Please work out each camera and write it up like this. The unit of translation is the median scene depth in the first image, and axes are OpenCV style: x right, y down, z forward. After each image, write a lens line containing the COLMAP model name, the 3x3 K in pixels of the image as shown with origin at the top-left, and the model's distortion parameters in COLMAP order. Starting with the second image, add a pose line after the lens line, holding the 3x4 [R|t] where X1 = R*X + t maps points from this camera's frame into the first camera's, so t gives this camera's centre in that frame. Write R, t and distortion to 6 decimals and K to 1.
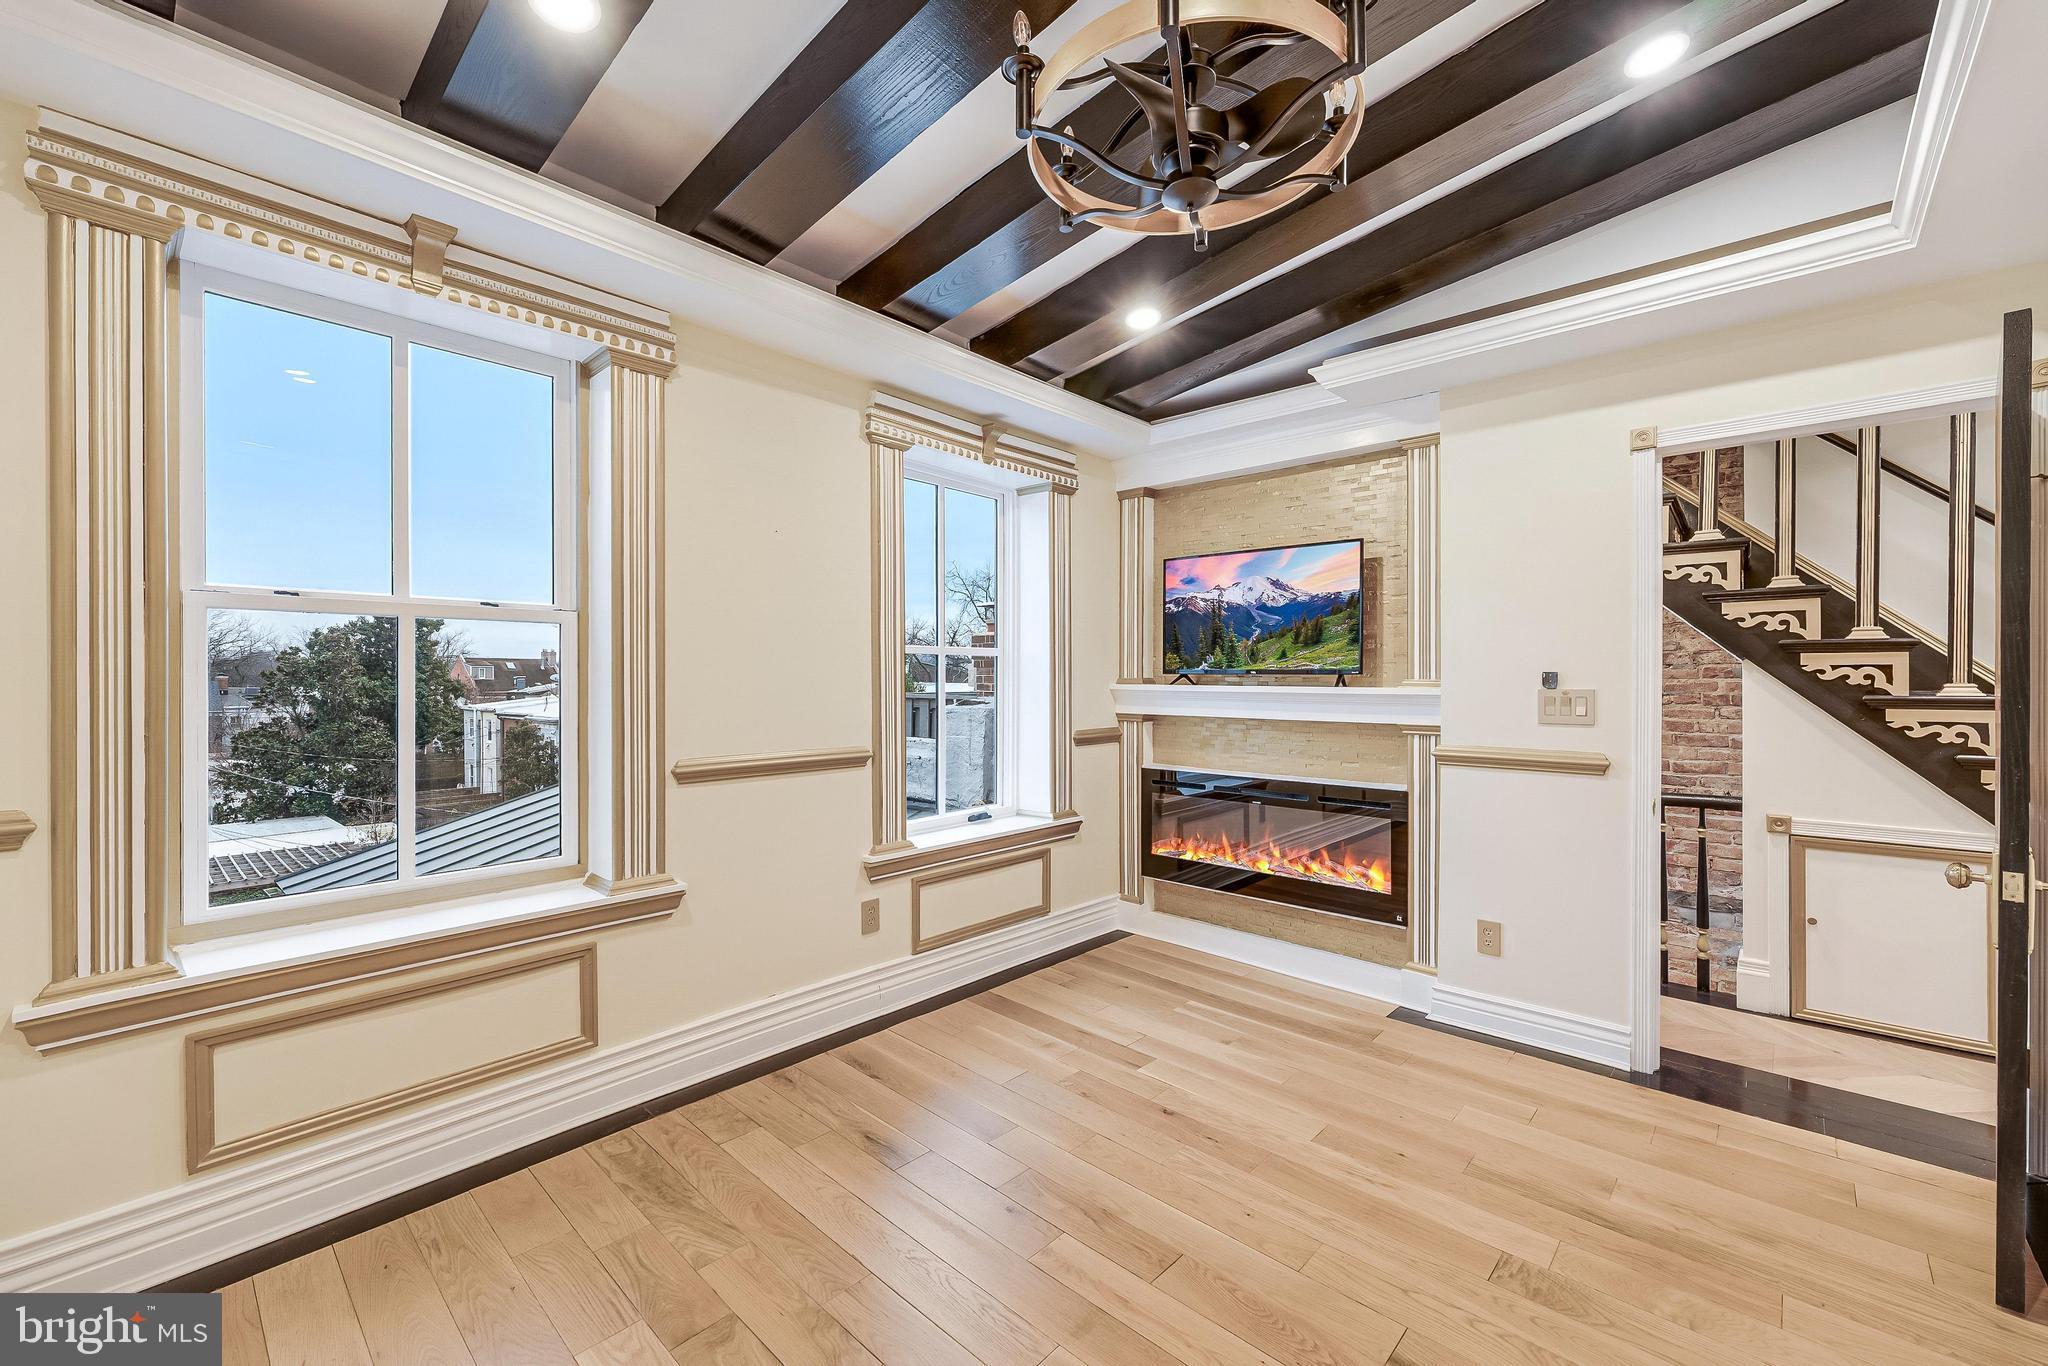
lens RADIAL K [[823.2, 0, 1026.4], [0, 823.2, 678.0], [0, 0, 1]] dist [0.000250, -0.000034]
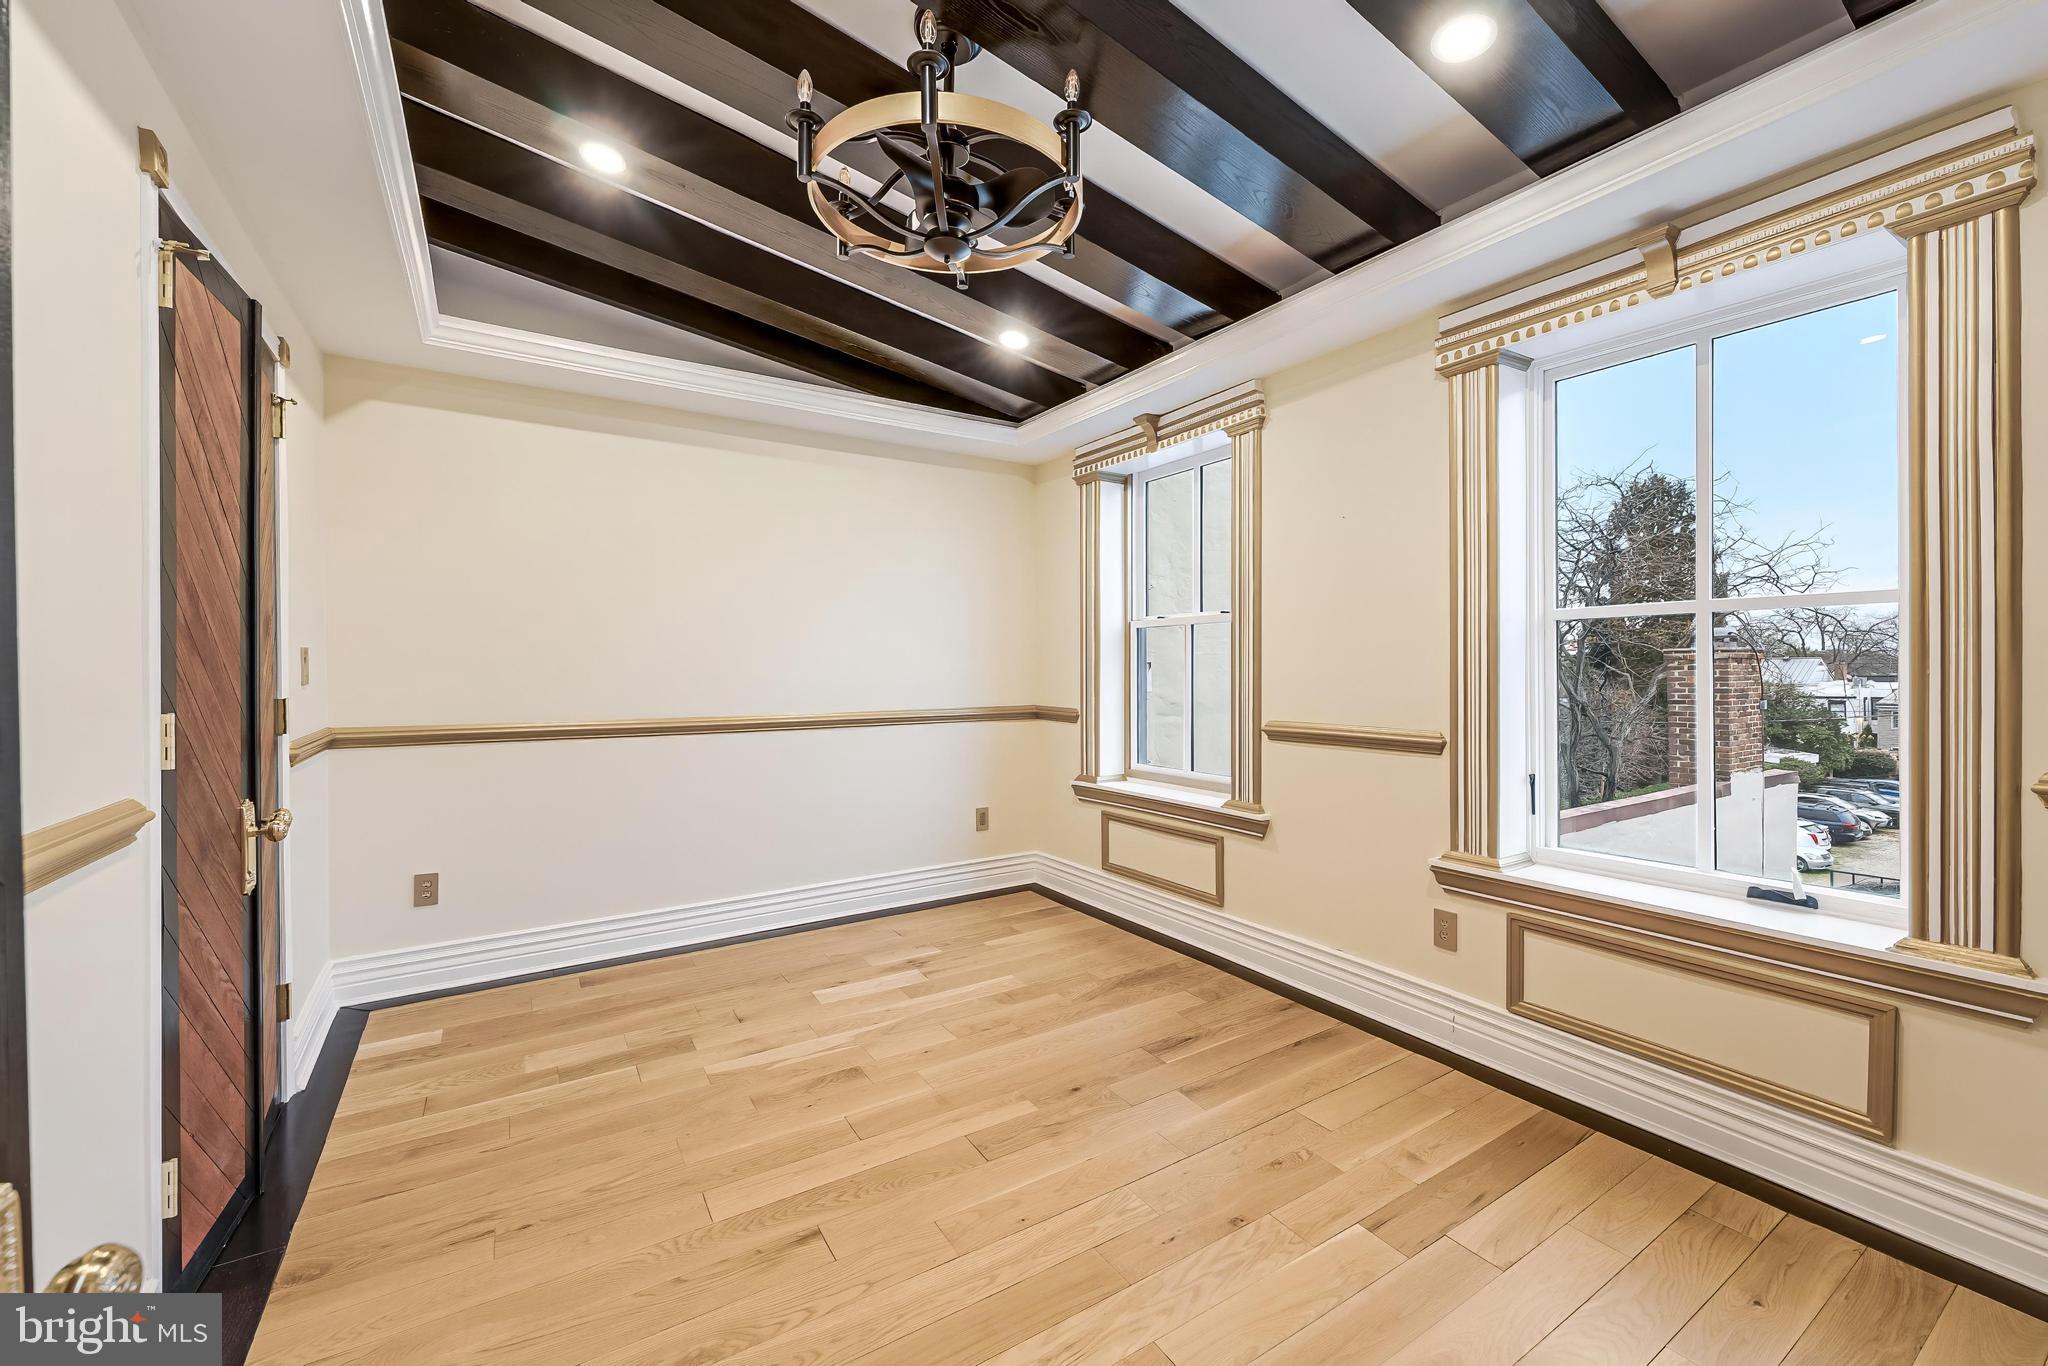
lens RADIAL K [[810.6, 0, 1031.0], [0, 810.6, 673.4], [0, 0, 1]] dist [-0.000007, -0.000024]
pose [[-0.252913, 0.009917, -0.967438, 0.719289], [0.007179, 0.999939, 0.008373, 0.010022], [0.967462, -0.004828, -0.252969, 0.772614]]
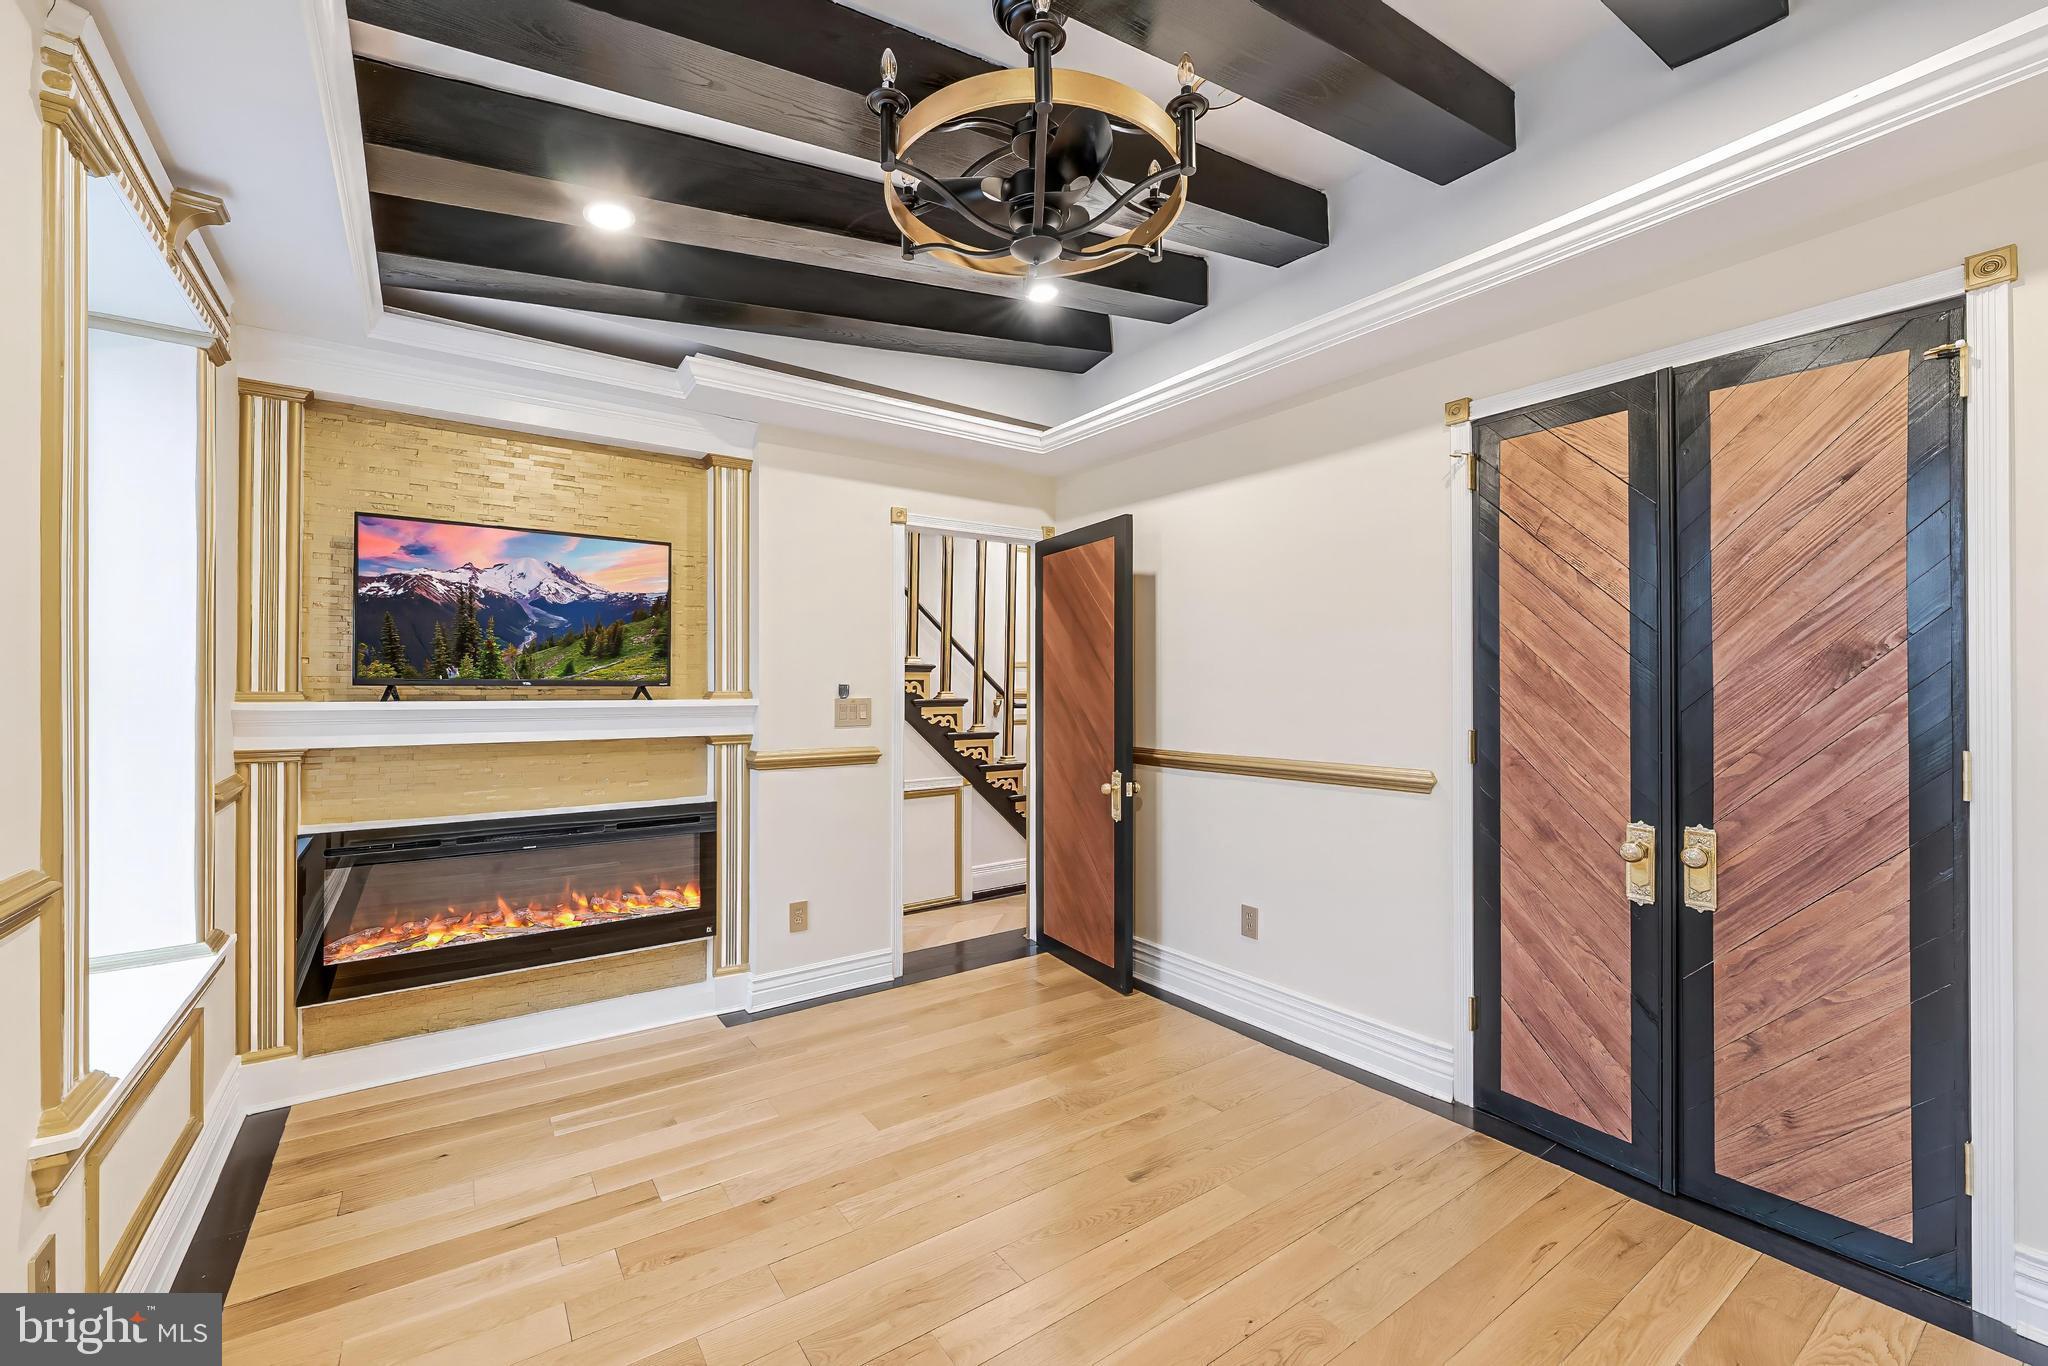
lens RADIAL K [[823.2, 0, 1026.4], [0, 823.2, 678.0], [0, 0, 1]] dist [0.000250, -0.000034]
pose [[0.209905, 0.009750, 0.977673, -0.468143], [0.003005, 0.999939, -0.010617, -0.002510], [-0.977717, 0.005166, 0.209862, 0.427490]]
